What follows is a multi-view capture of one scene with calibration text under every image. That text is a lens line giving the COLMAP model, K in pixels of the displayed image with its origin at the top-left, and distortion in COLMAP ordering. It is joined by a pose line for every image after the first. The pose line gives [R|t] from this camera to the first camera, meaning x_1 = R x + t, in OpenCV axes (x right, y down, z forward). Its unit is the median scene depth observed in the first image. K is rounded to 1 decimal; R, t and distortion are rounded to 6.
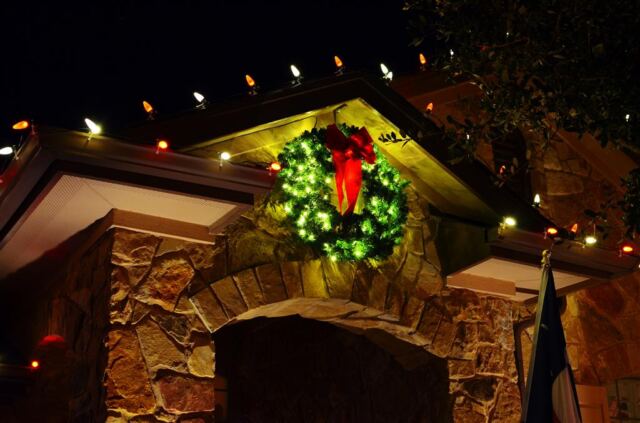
lens RADIAL K [[962.6, 0, 319.9], [0, 962.6, 211.4], [0, 0, 1]] dist [-0.166539, 0.000000]
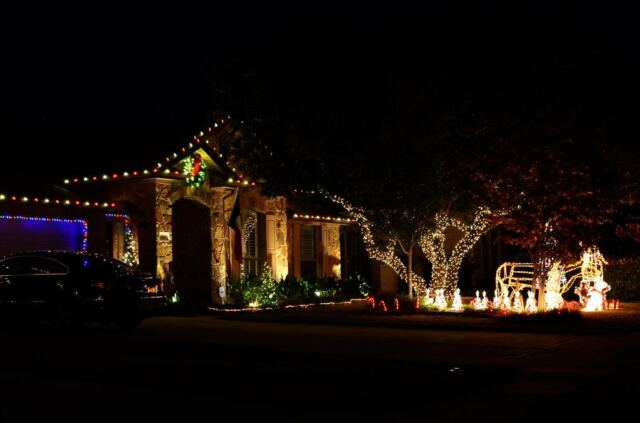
lens RADIAL K [[962.6, 0, 320.0], [0, 962.6, 212.2], [0, 0, 1]] dist [-0.166539, 0.000000]
pose [[0.872483, 0.028140, 0.487834, -1.528513], [-0.165243, 0.956515, 0.240360, -0.936410], [-0.459857, -0.290321, 0.839193, -2.810378]]
